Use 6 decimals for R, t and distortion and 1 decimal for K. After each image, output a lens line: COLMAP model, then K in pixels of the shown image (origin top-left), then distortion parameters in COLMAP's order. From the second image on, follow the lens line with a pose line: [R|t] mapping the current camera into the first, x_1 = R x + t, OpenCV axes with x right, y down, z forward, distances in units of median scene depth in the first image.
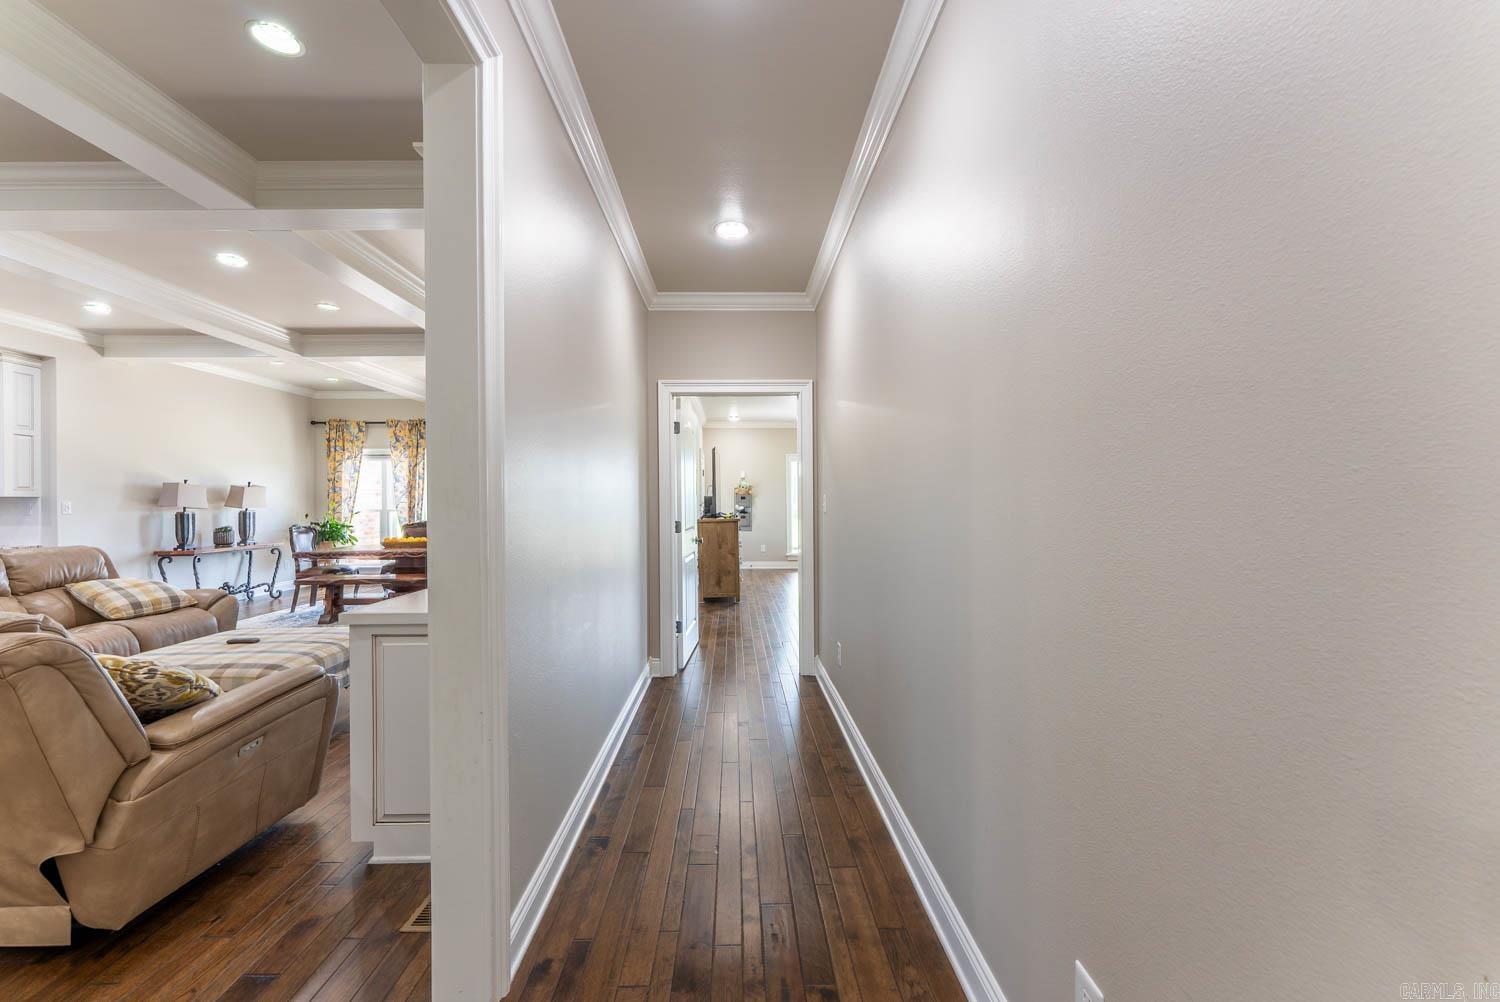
lens RADIAL K [[611.3, 0, 754.7], [0, 611.3, 501.7], [0, 0, 1]] dist [-0.002496, -0.000258]
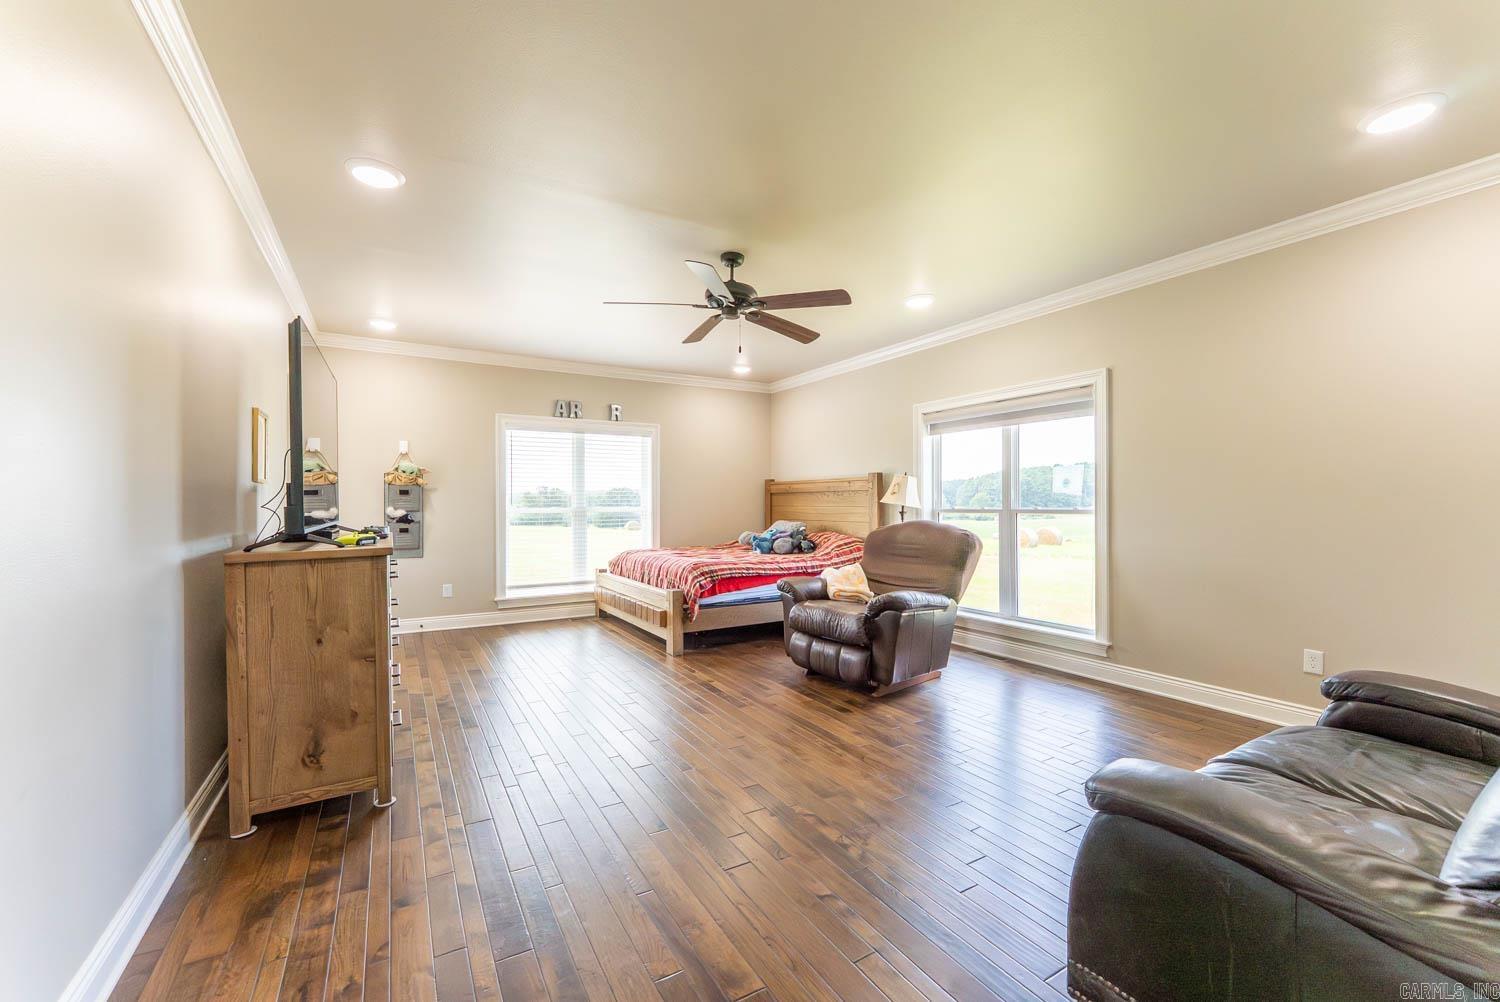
lens RADIAL K [[611.3, 0, 748.9], [0, 611.3, 502.2], [0, 0, 1]] dist [-0.002496, -0.000258]
pose [[0.879427, 0.007059, 0.475981, -0.008600], [-0.004661, 0.999970, -0.006220, 0.003273], [-0.476011, 0.003251, 0.879433, 0.432099]]
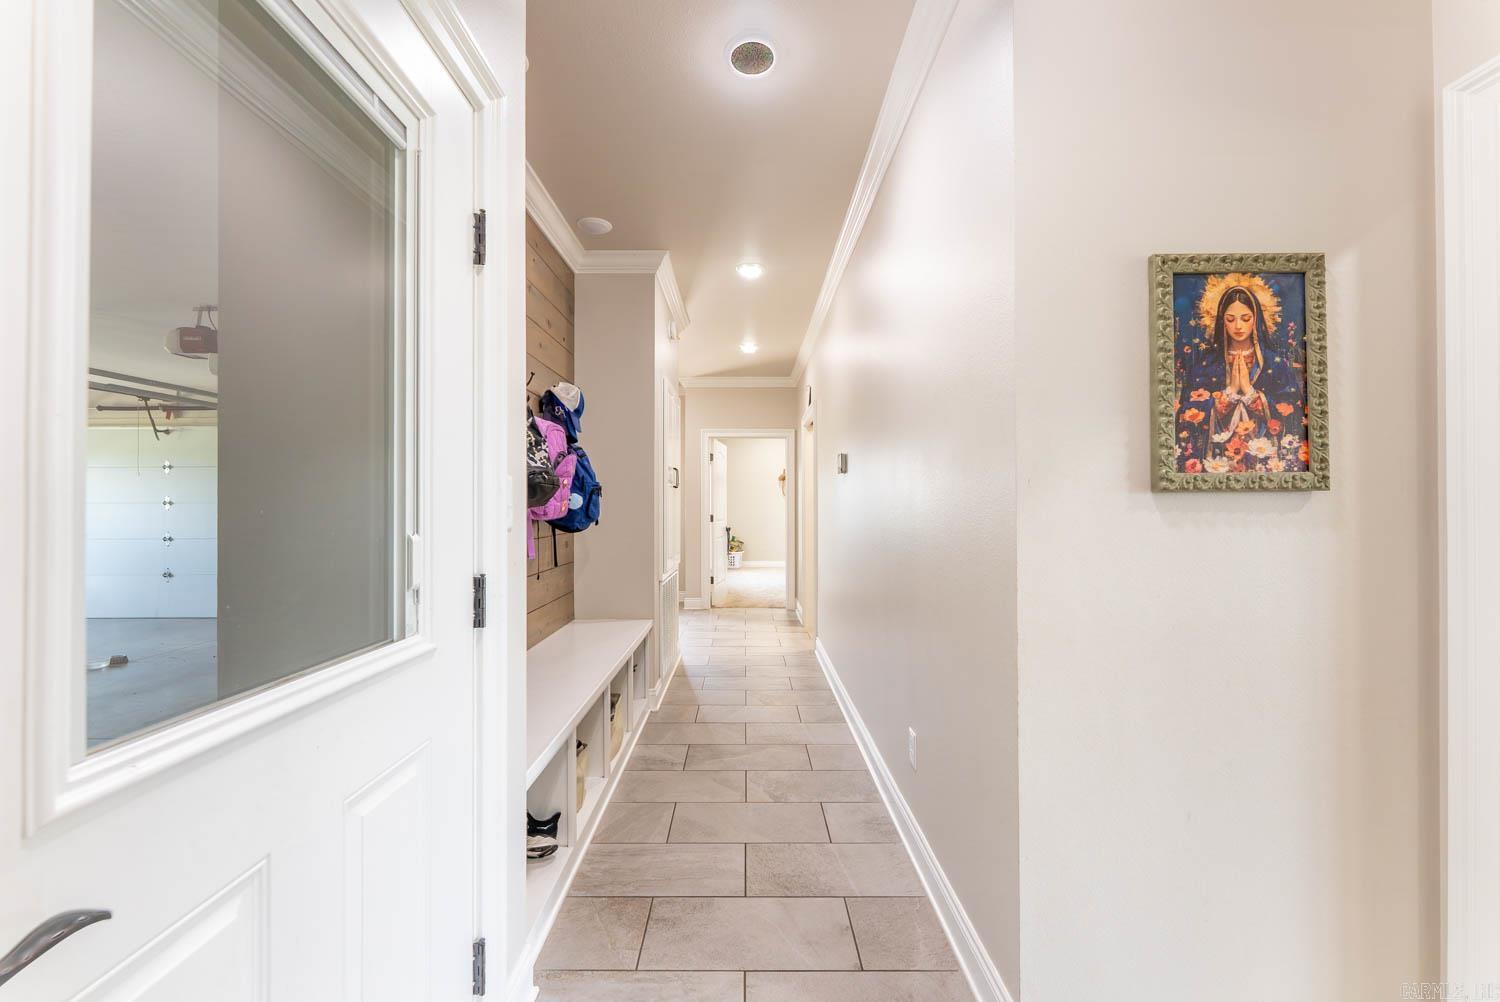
lens RADIAL K [[611.3, 0, 747.9], [0, 611.3, 504.2], [0, 0, 1]] dist [-0.002496, -0.000258]
pose [[0.999611, 0.001073, -0.027871, 0.015614], [-0.001207, 0.999988, -0.004816, 0.010879], [0.027865, 0.004848, 0.999600, -0.659334]]
